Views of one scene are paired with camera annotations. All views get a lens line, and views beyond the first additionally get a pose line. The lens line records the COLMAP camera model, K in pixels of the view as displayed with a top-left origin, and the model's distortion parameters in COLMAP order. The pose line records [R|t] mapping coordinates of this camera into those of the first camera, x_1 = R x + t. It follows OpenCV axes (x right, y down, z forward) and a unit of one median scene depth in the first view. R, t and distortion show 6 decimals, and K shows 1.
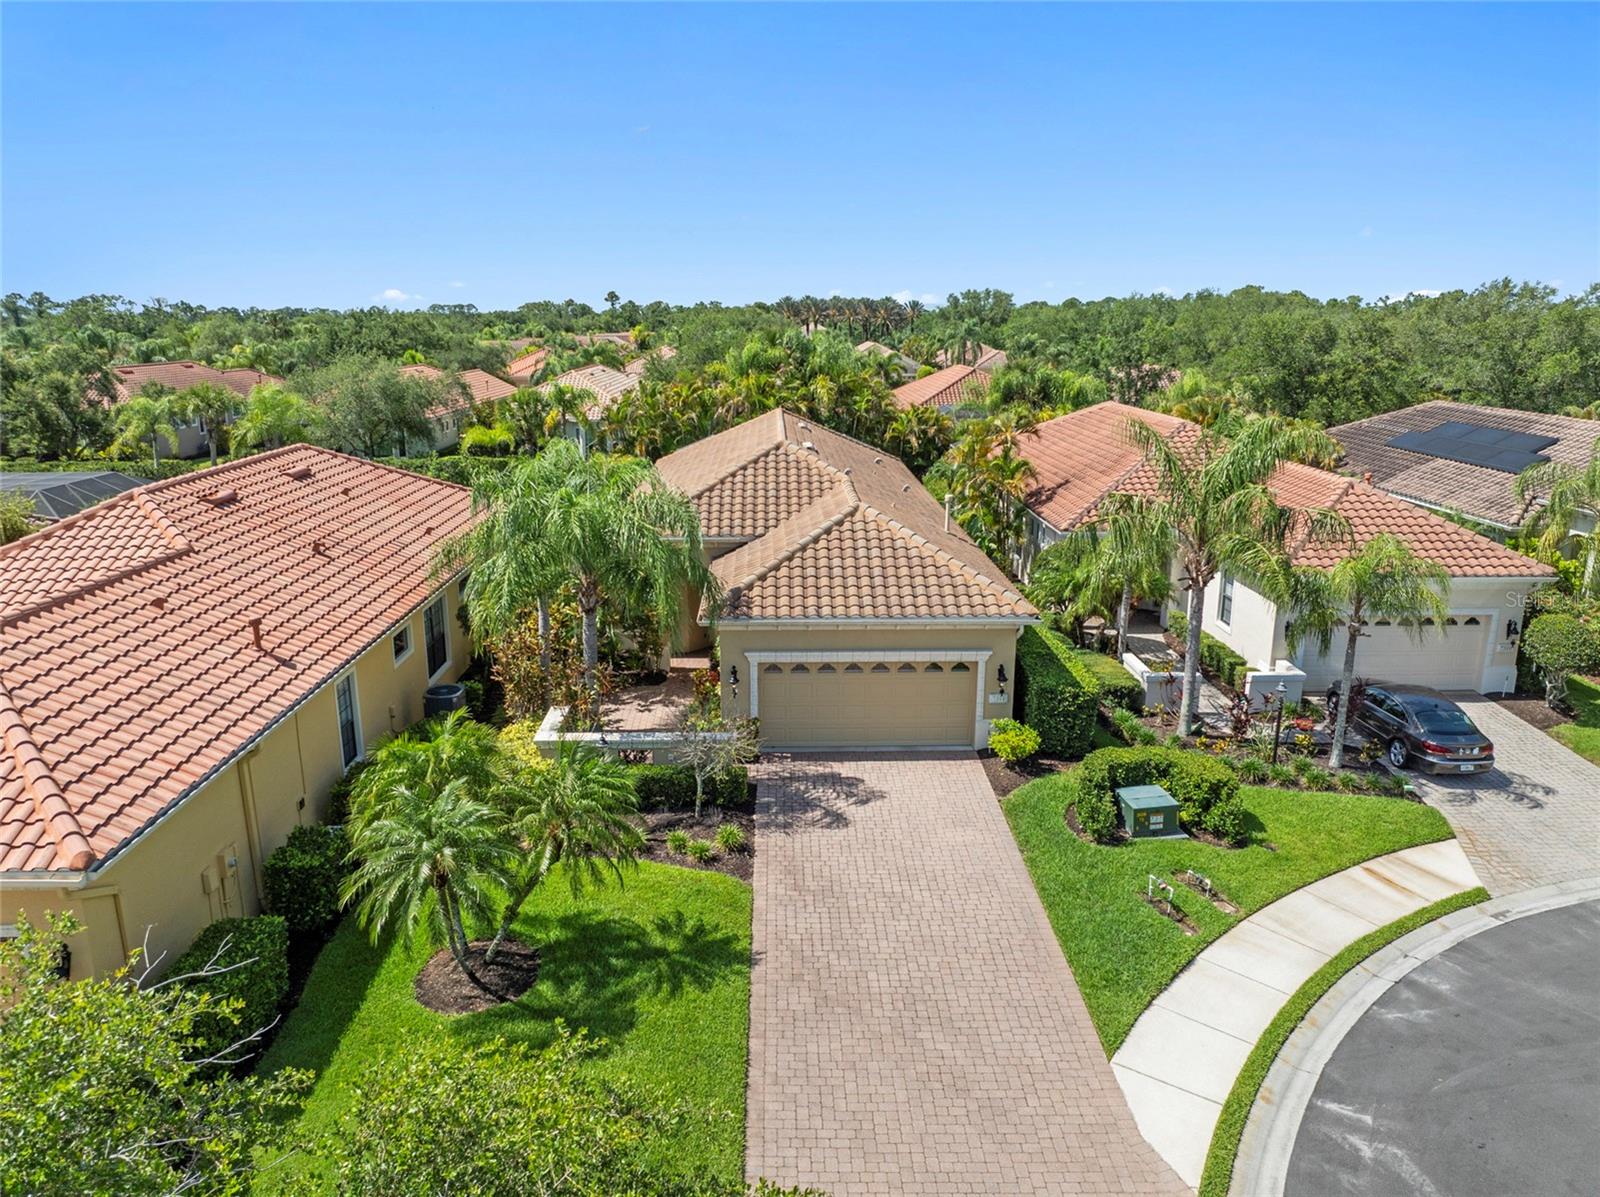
lens RADIAL K [[1130.1, 0, 800.0], [0, 1130.1, 598.5], [0, 0, 1]] dist [-0.034635, -0.000500]
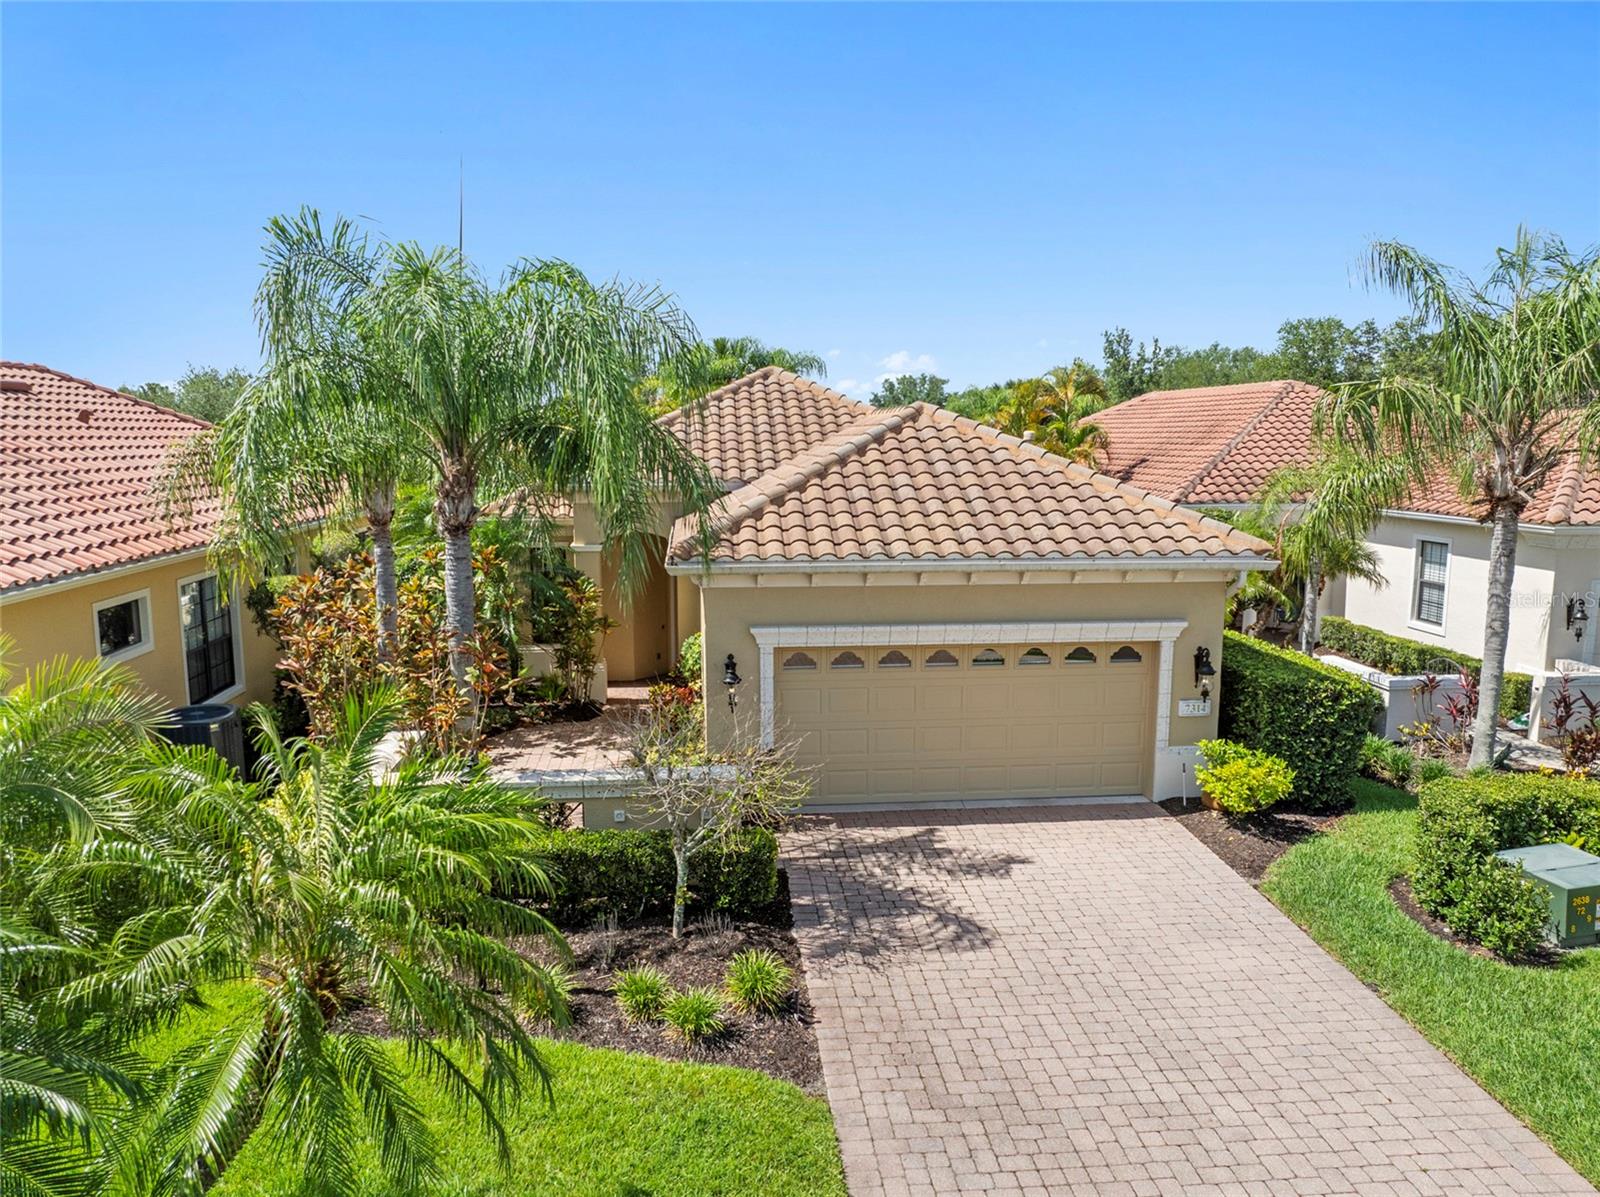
lens RADIAL K [[1130.1, 0, 800.0], [0, 1130.1, 598.5], [0, 0, 1]] dist [-0.034635, -0.000500]
pose [[0.997605, -0.009132, 0.068563, -0.061773], [0.015854, 0.995046, -0.098145, 0.086677], [-0.067327, 0.098997, 0.992807, 0.446087]]
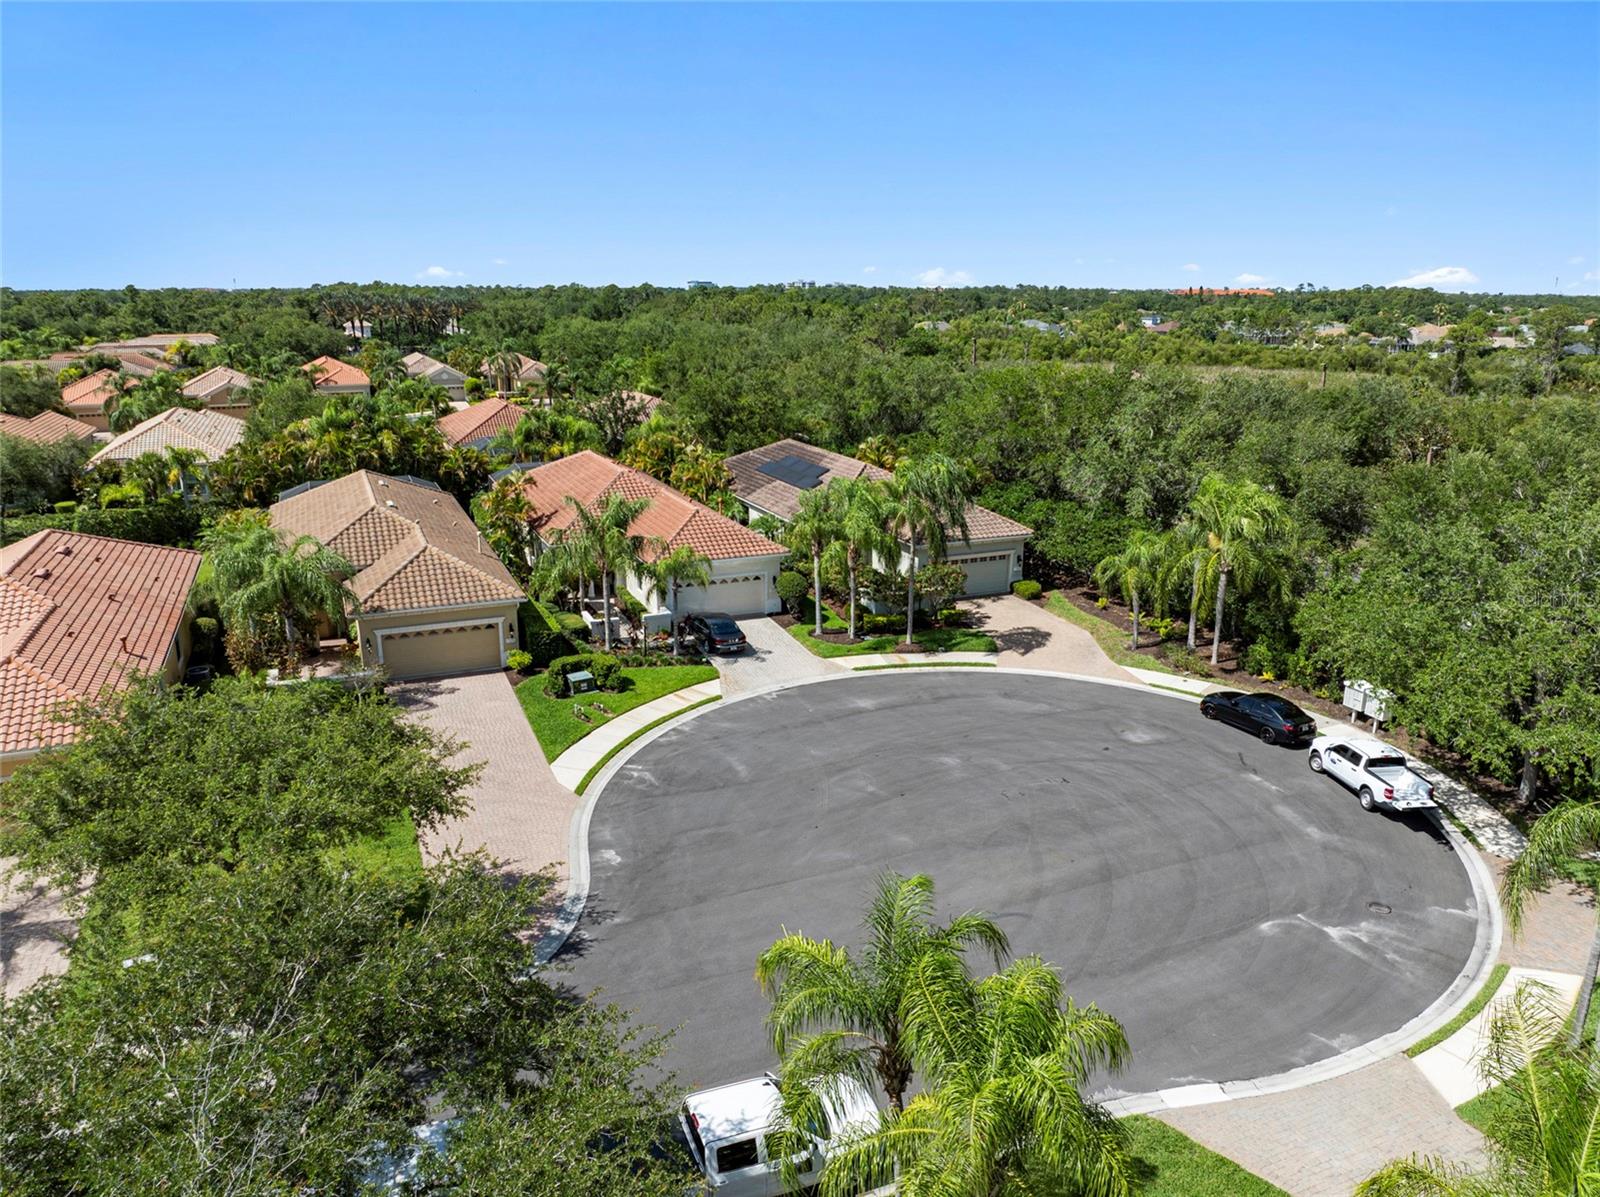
lens RADIAL K [[1130.1, 0, 800.0], [0, 1130.1, 598.5], [0, 0, 1]] dist [-0.034635, -0.000500]
pose [[0.928521, -0.095798, 0.358707, -0.055008], [0.086307, 0.995365, 0.042420, -0.024264], [-0.361108, -0.008429, 0.932486, -1.022351]]
